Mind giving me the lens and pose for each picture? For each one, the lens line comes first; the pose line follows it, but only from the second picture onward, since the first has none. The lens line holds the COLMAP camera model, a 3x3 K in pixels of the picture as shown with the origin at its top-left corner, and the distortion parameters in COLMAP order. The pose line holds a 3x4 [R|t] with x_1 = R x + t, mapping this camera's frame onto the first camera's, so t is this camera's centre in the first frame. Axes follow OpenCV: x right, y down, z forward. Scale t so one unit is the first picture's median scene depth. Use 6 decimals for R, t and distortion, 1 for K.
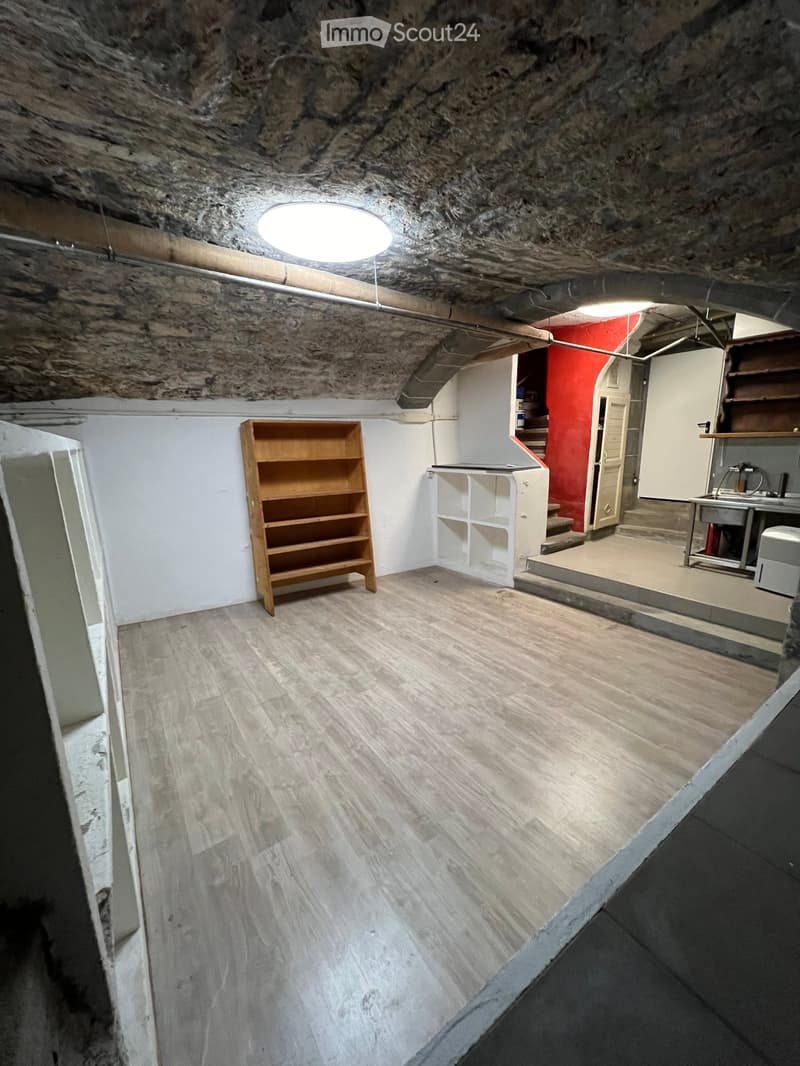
lens RADIAL K [[425.7, 0, 397.9], [0, 425.7, 537.5], [0, 0, 1]] dist [-0.004351, 0.001412]
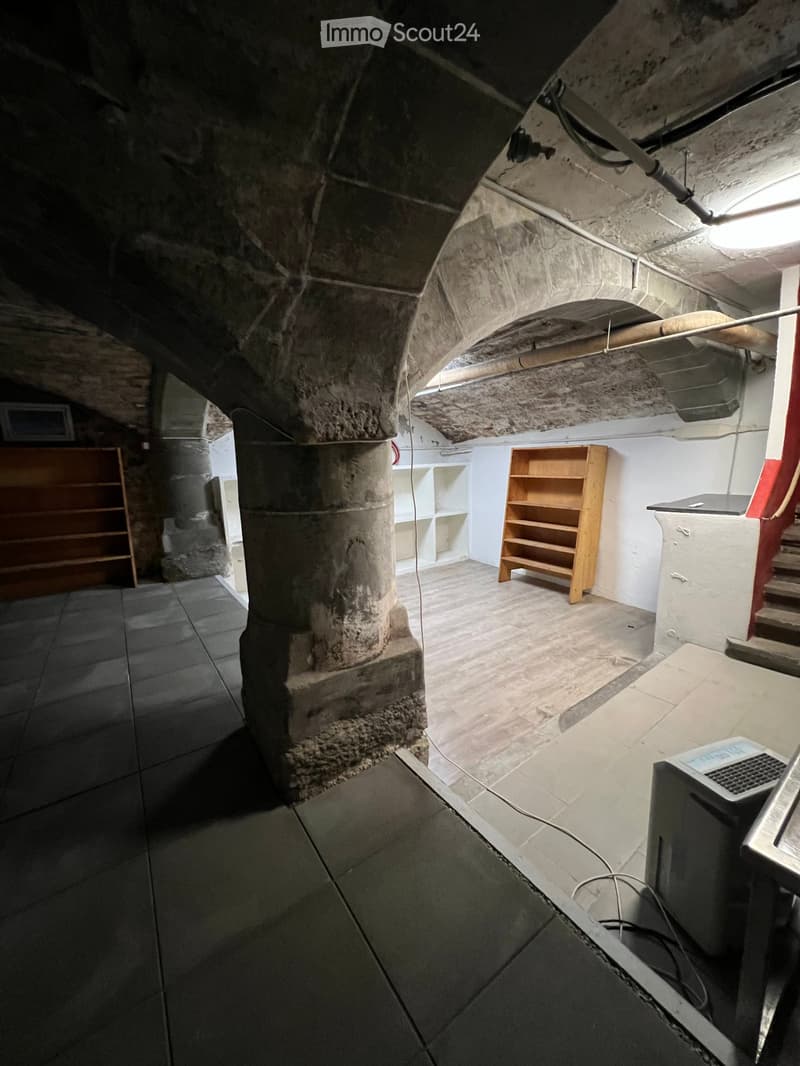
lens RADIAL K [[425.7, 0, 401.5], [0, 425.7, 533.7], [0, 0, 1]] dist [-0.004351, 0.001412]
pose [[0.006301, 0.198193, -0.980143, 1.255036], [-0.178657, 0.964615, 0.193905, -0.226605], [0.983891, 0.173888, 0.041486, 0.666137]]
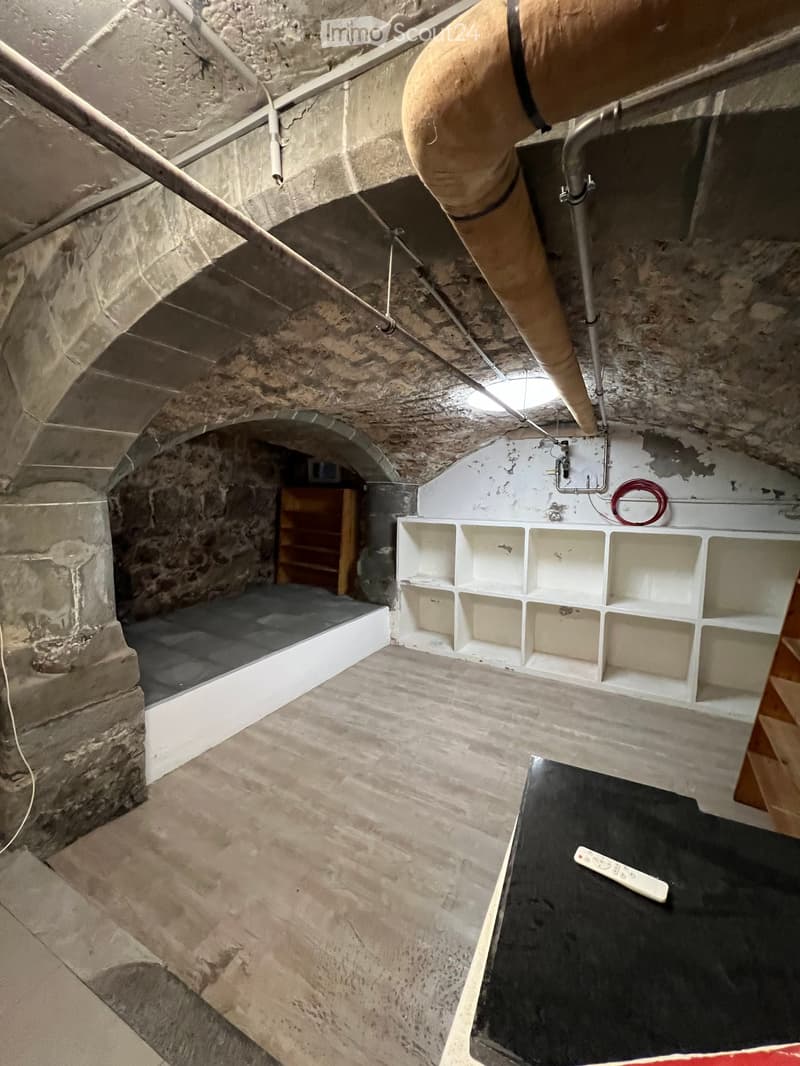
lens RADIAL K [[425.7, 0, 400.7], [0, 425.7, 532.9], [0, 0, 1]] dist [-0.004351, 0.001412]
pose [[-0.897994, 0.049535, -0.437210, 0.522626], [-0.091072, 0.951202, 0.294822, -0.420580], [0.430479, 0.304566, -0.849663, 1.389756]]
